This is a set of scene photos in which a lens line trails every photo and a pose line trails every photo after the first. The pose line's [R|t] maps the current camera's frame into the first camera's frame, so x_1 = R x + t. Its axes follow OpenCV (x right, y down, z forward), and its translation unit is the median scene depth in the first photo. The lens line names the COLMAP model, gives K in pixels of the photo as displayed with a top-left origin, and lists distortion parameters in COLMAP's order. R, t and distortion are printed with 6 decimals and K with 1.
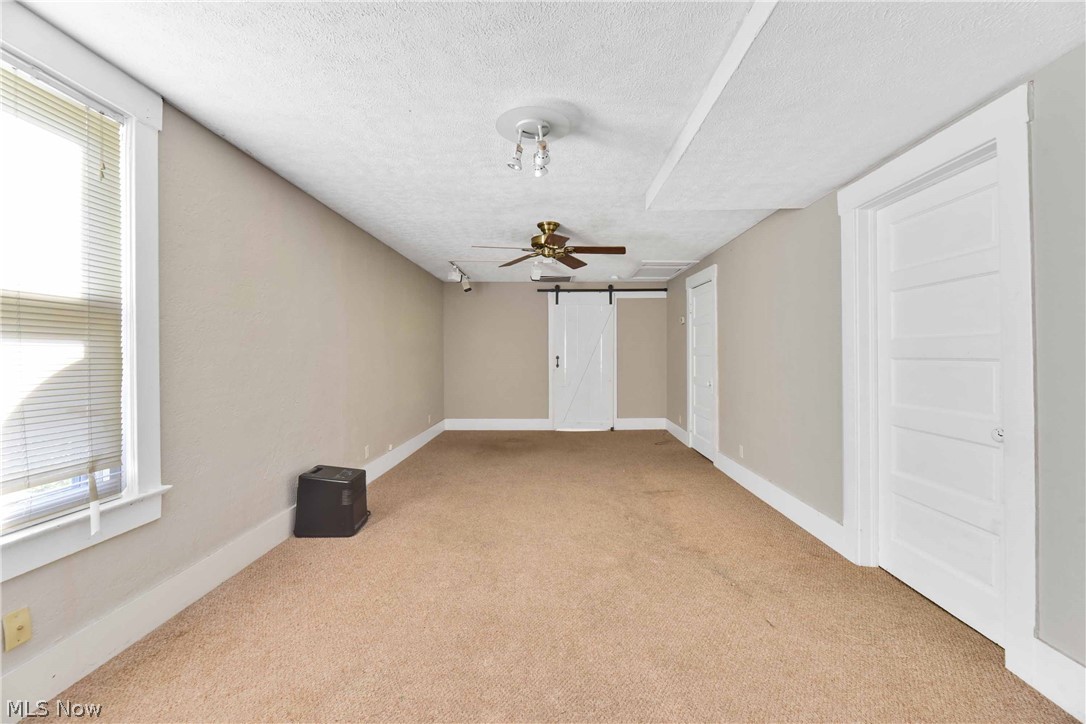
lens RADIAL K [[443.3, 0, 553.3], [0, 443.3, 355.2], [0, 0, 1]] dist [-0.003428, -0.001212]
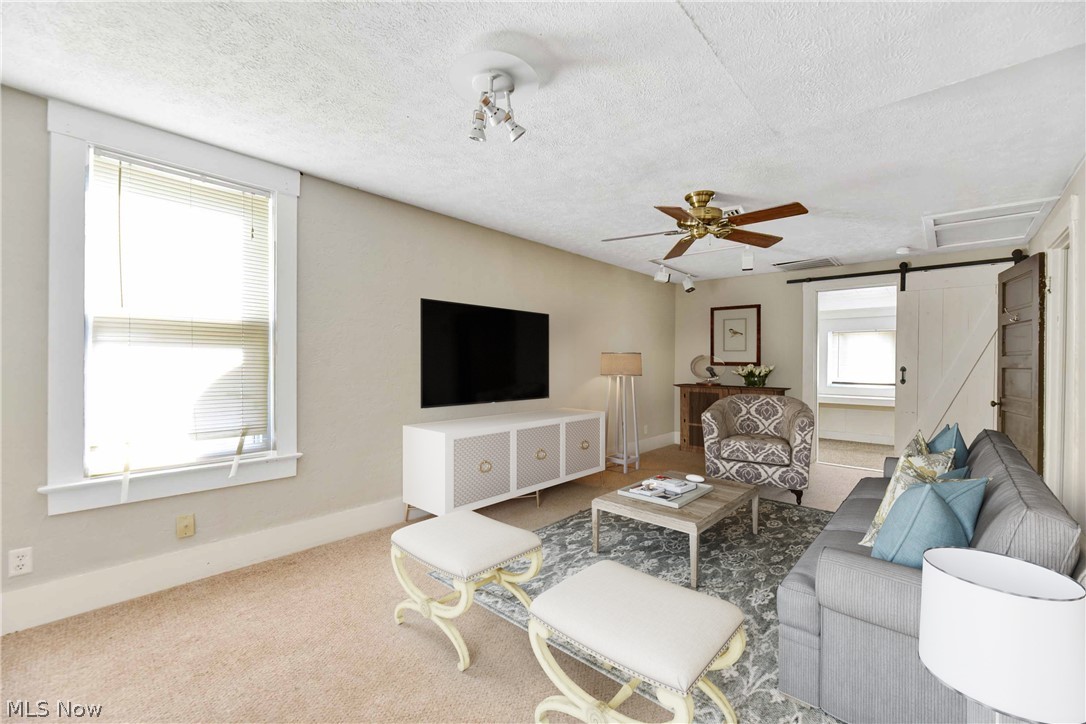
lens RADIAL K [[443.3, 0, 553.7], [0, 443.3, 365.8], [0, 0, 1]] dist [-0.003428, -0.001212]
pose [[0.749529, 0.012287, -0.661857, 0.371698], [-0.010682, 0.999922, 0.006465, 0.003073], [0.661885, 0.002225, 0.749602, 0.290297]]
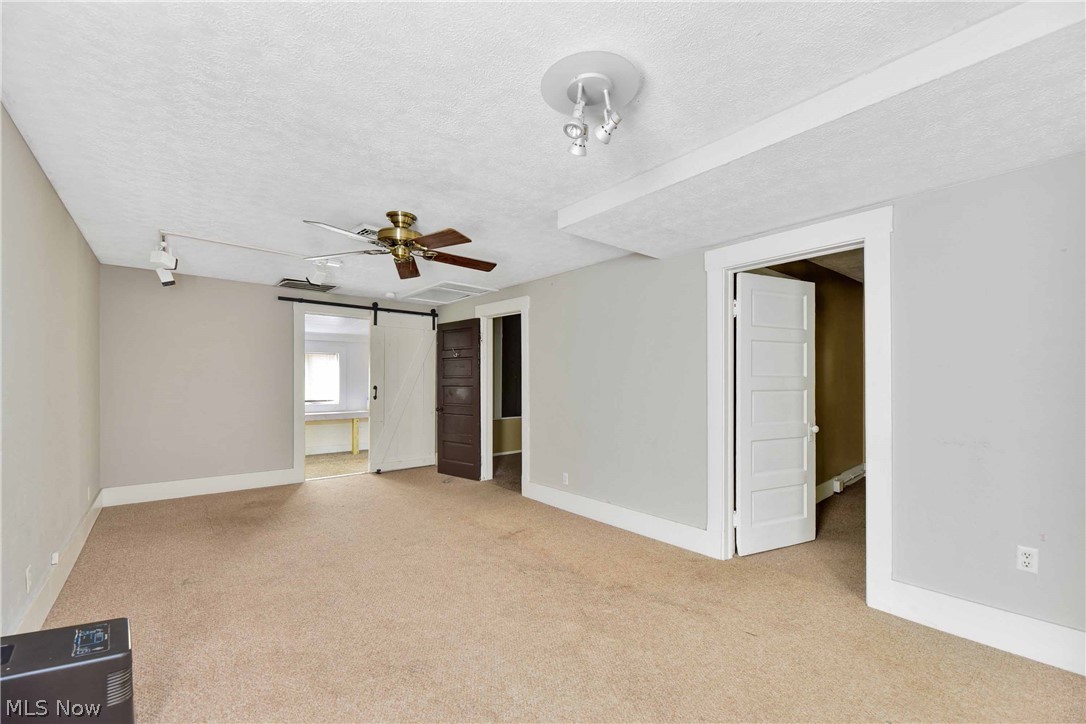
lens RADIAL K [[443.3, 0, 540.9], [0, 443.3, 390.8], [0, 0, 1]] dist [-0.003428, -0.001212]
pose [[0.762389, -0.009098, 0.647056, -0.378111], [-0.003863, 0.999819, 0.018610, -0.012689], [-0.647108, -0.016688, 0.762216, 0.307249]]
